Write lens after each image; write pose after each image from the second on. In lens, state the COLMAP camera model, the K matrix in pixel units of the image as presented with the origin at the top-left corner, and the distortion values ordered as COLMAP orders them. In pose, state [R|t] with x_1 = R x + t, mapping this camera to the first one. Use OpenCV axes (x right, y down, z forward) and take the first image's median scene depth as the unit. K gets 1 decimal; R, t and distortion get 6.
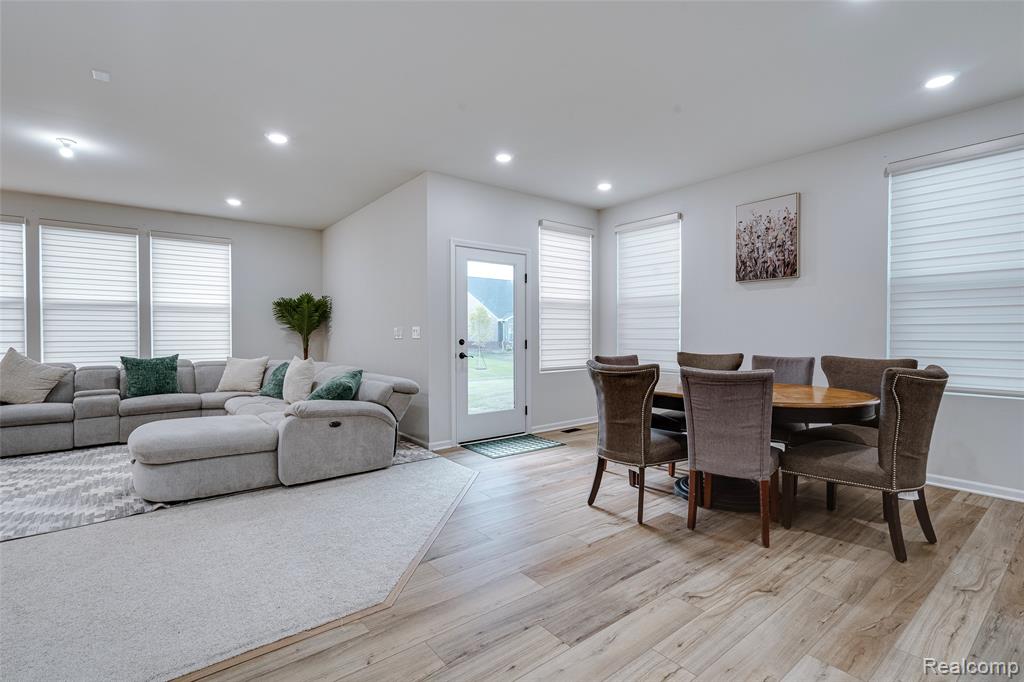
lens RADIAL K [[469.1, 0, 517.9], [0, 469.1, 340.2], [0, 0, 1]] dist [-0.011153, 0.002848]
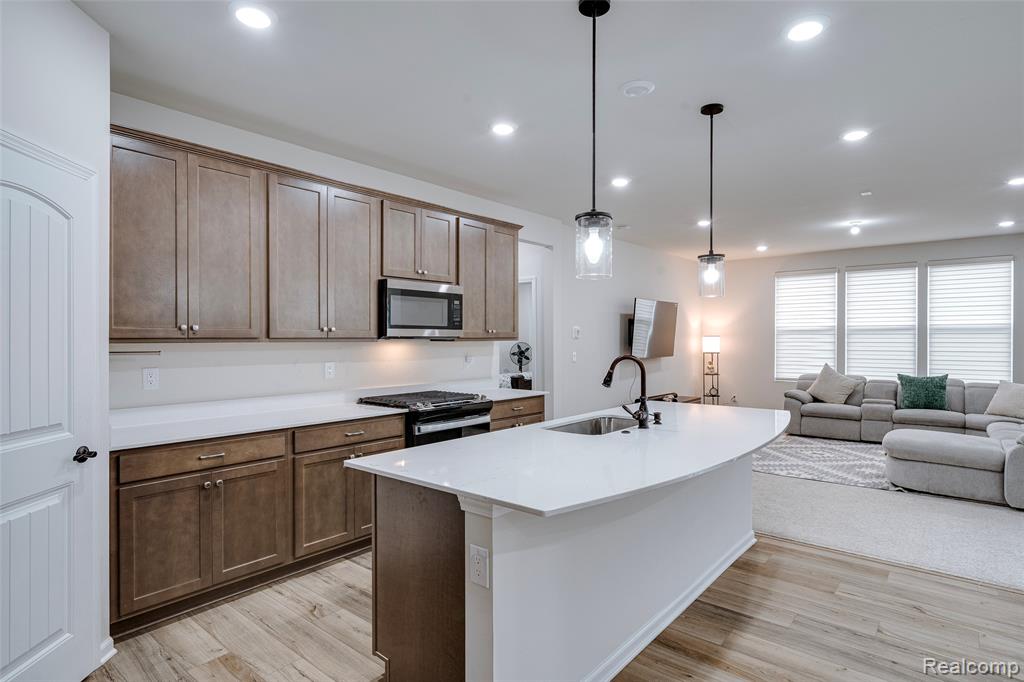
lens RADIAL K [[543.1, 0, 512.7], [0, 543.1, 342.4], [0, 0, 1]] dist [-0.003422, -0.001722]
pose [[0.193728, 0.009121, -0.981013, 0.365545], [-0.014921, 0.999869, 0.006350, -0.044161], [0.980942, 0.013408, 0.193839, -0.276812]]
